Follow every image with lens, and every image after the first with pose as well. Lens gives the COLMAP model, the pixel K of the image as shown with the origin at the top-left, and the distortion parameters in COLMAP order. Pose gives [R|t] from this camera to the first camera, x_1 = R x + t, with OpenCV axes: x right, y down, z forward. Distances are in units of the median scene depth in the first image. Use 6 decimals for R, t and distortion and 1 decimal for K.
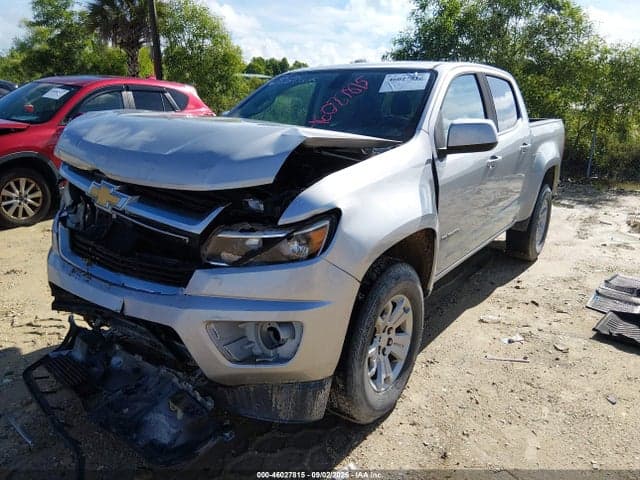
lens RADIAL K [[485.8, 0, 318.9], [0, 485.8, 238.5], [0, 0, 1]] dist [0.097022, -0.176354]
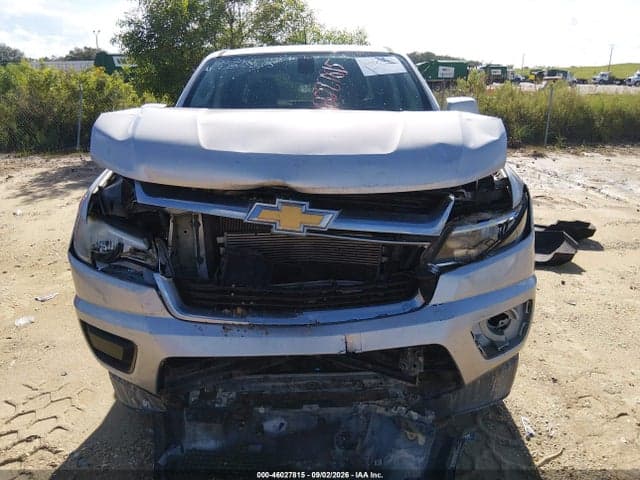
lens RADIAL K [[488.7, 0, 320.0], [0, 488.7, 240.0], [0, 0, 1]] dist [0.088760, -0.155870]
pose [[0.802106, -0.207614, 0.559931, -0.818245], [0.191827, 0.977507, 0.087650, -0.107835], [-0.565534, 0.037105, 0.823890, 0.330364]]
